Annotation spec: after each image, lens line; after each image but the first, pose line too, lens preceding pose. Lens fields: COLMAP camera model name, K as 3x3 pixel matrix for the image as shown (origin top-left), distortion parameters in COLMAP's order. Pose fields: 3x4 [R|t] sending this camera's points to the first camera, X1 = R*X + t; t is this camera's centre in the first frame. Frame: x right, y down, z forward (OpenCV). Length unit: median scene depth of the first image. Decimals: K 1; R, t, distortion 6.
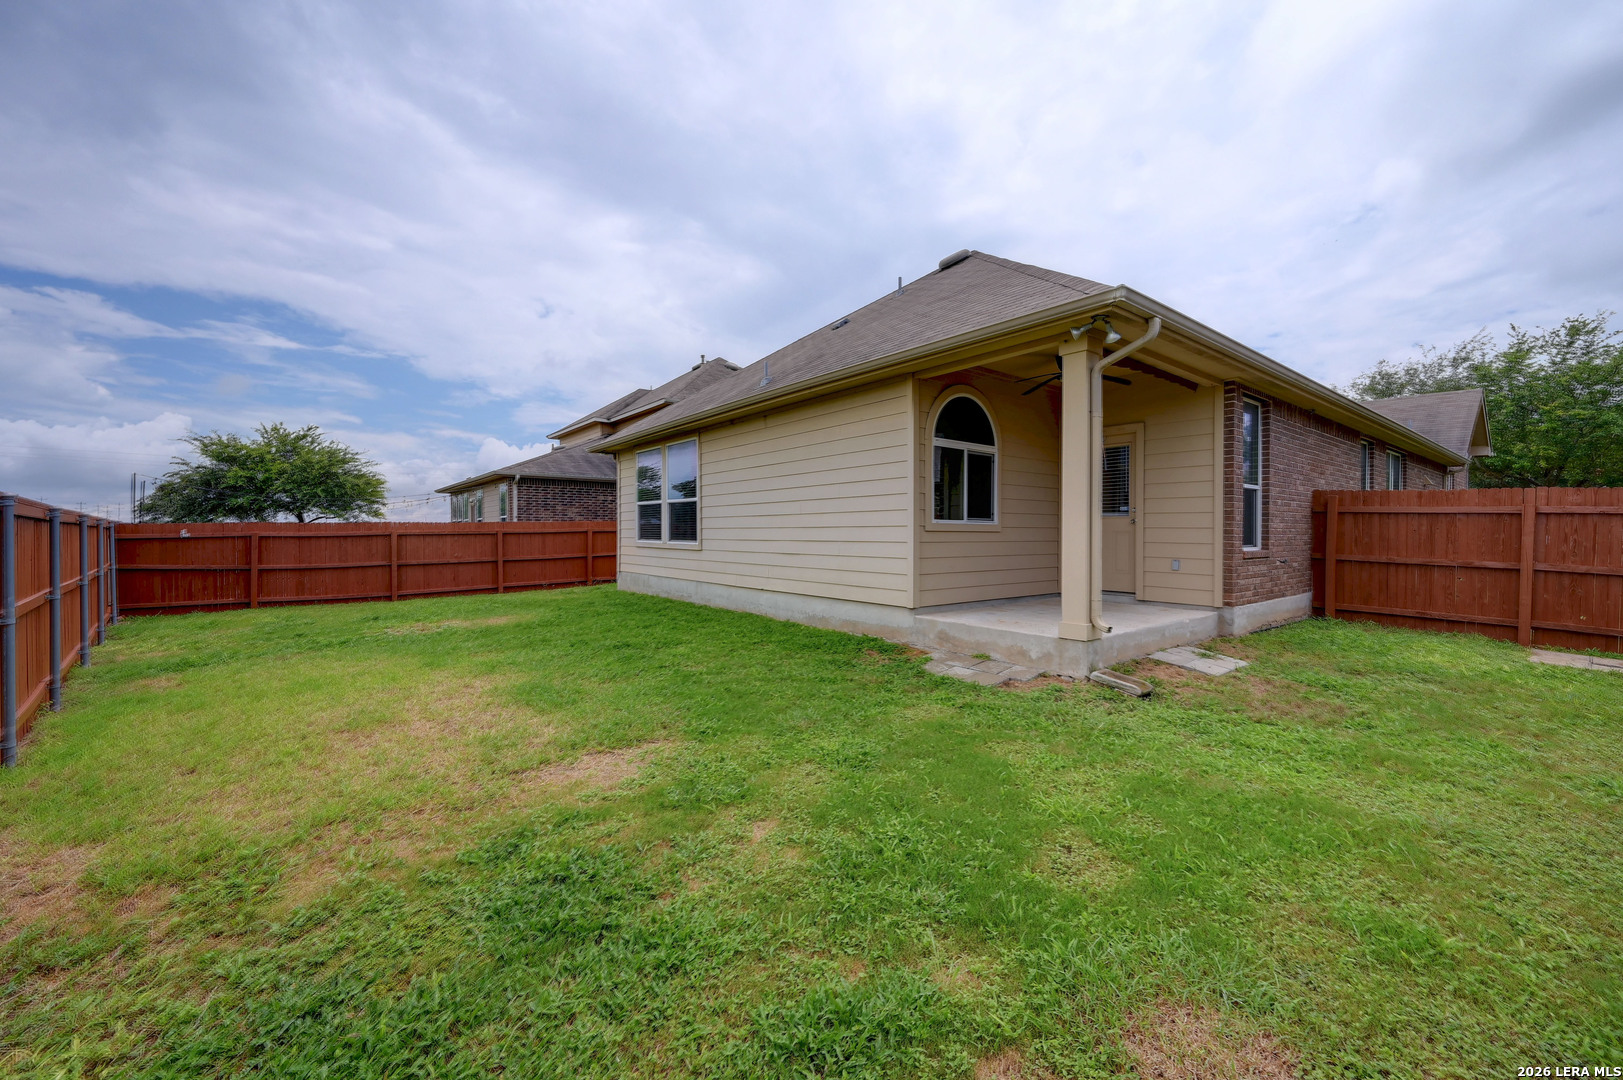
lens RADIAL K [[634.9, 0, 817.2], [0, 634.9, 535.9], [0, 0, 1]] dist [-0.000599, 0.000078]
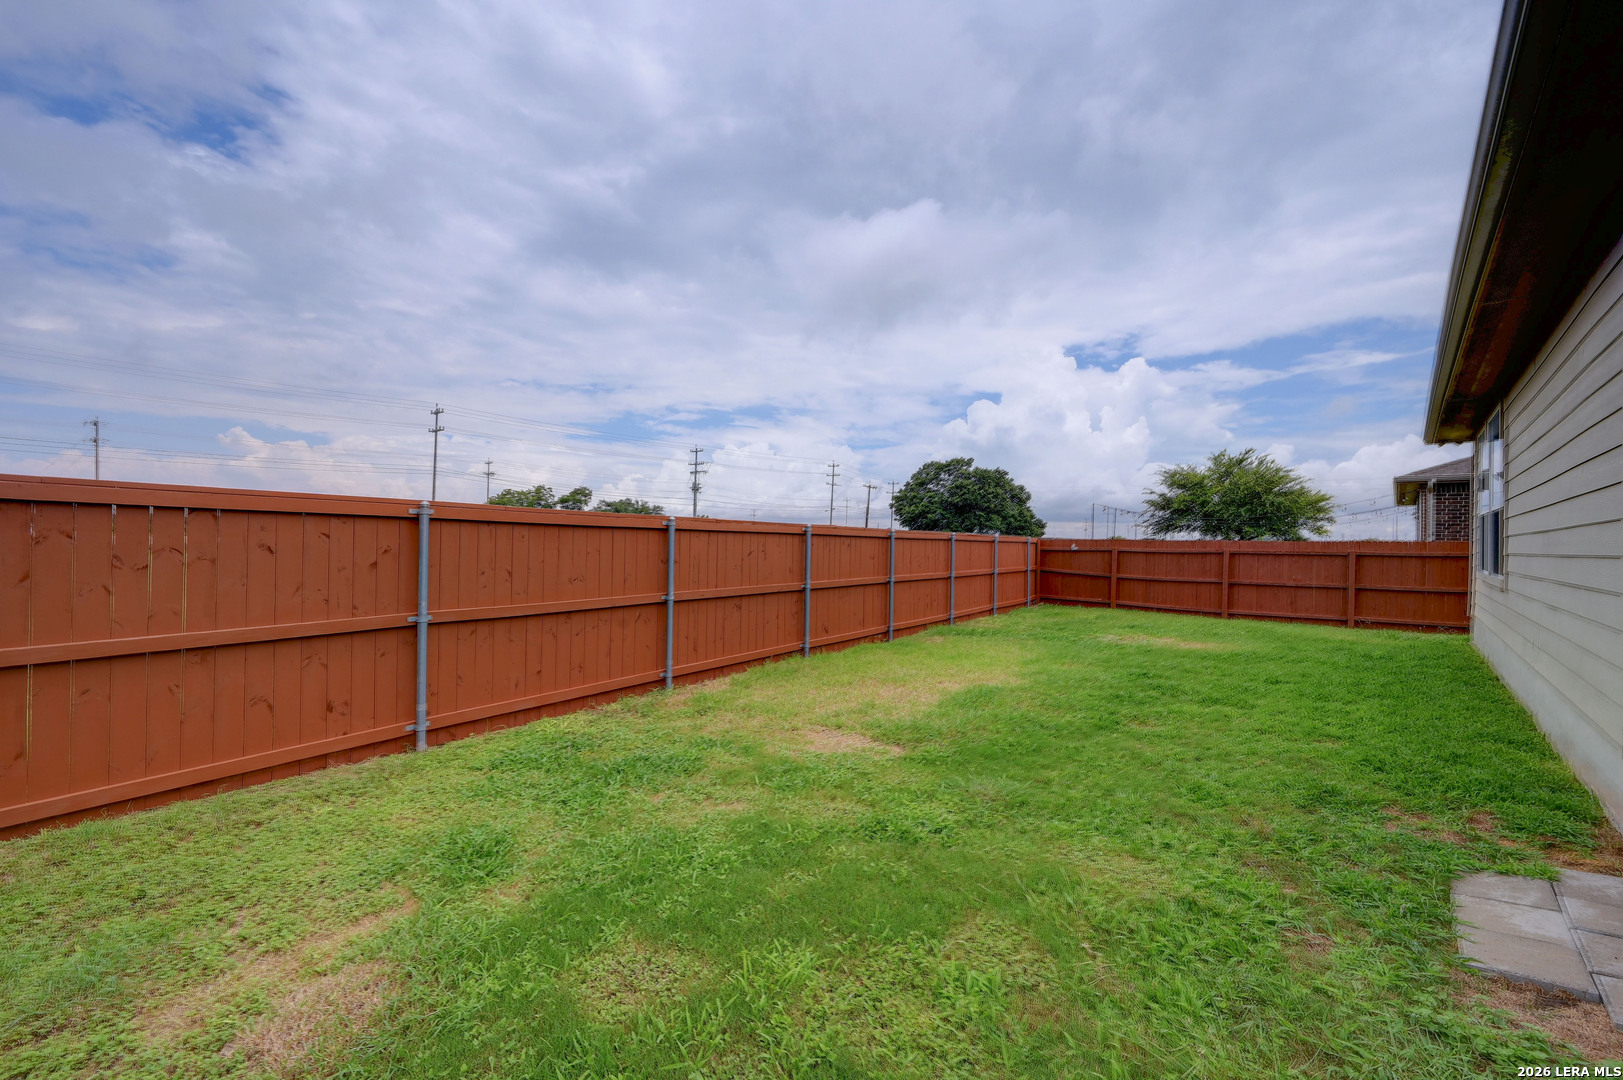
lens RADIAL K [[634.9, 0, 814.4], [0, 634.9, 537.1], [0, 0, 1]] dist [-0.000599, 0.000078]
pose [[0.151498, 0.004088, -0.988449, 0.247086], [-0.029554, 0.999563, -0.000396, -0.007863], [0.988016, 0.029273, 0.151553, 0.218602]]
